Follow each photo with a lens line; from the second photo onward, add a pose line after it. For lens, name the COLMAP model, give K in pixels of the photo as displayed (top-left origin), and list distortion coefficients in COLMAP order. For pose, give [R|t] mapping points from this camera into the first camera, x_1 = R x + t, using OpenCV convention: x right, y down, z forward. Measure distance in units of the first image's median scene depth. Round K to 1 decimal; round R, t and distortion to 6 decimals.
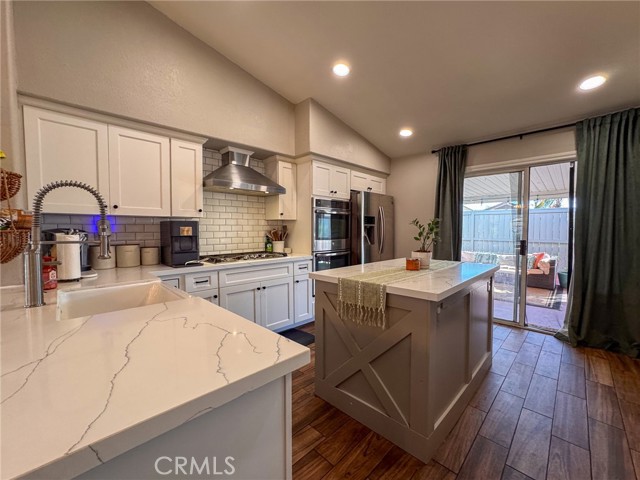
lens RADIAL K [[259.5, 0, 315.2], [0, 259.5, 239.6], [0, 0, 1]] dist [0.001804, 0.000713]
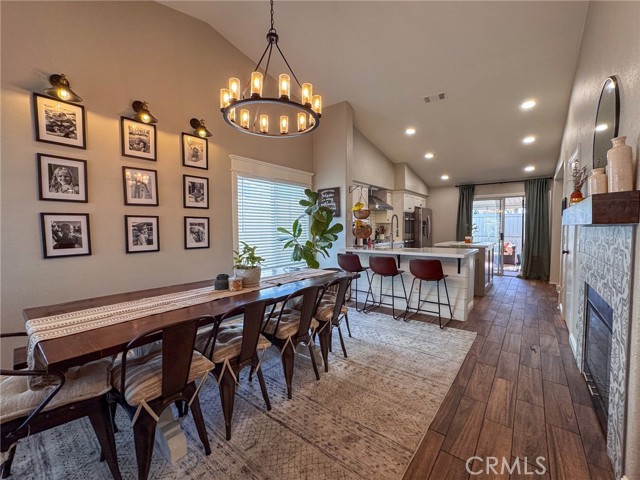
lens RADIAL K [[259.5, 0, 323.0], [0, 259.5, 239.1], [0, 0, 1]] dist [0.001804, 0.000713]
pose [[0.993421, -0.006946, 0.114312, -0.810491], [0.006985, 0.999976, 0.000067, 0.039357], [-0.114309, 0.000732, 0.993445, -0.846363]]
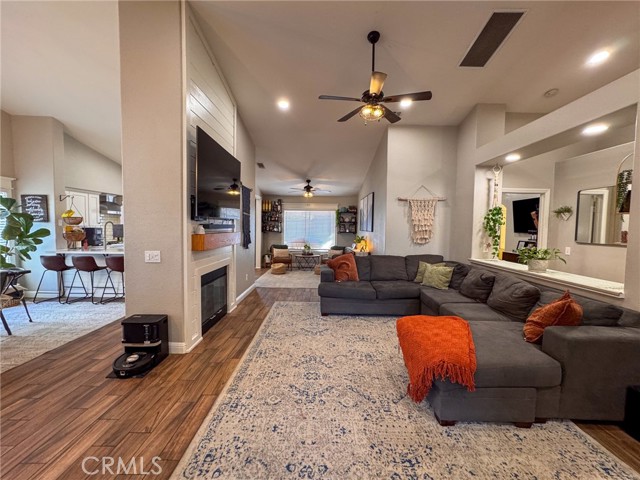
lens RADIAL K [[259.5, 0, 317.8], [0, 259.5, 240.9], [0, 0, 1]] dist [0.001804, 0.000713]
pose [[0.728878, -0.026357, 0.684136, -0.478965], [0.014300, 0.999627, 0.023275, 0.019898], [-0.684494, -0.007182, 0.728983, -1.621375]]
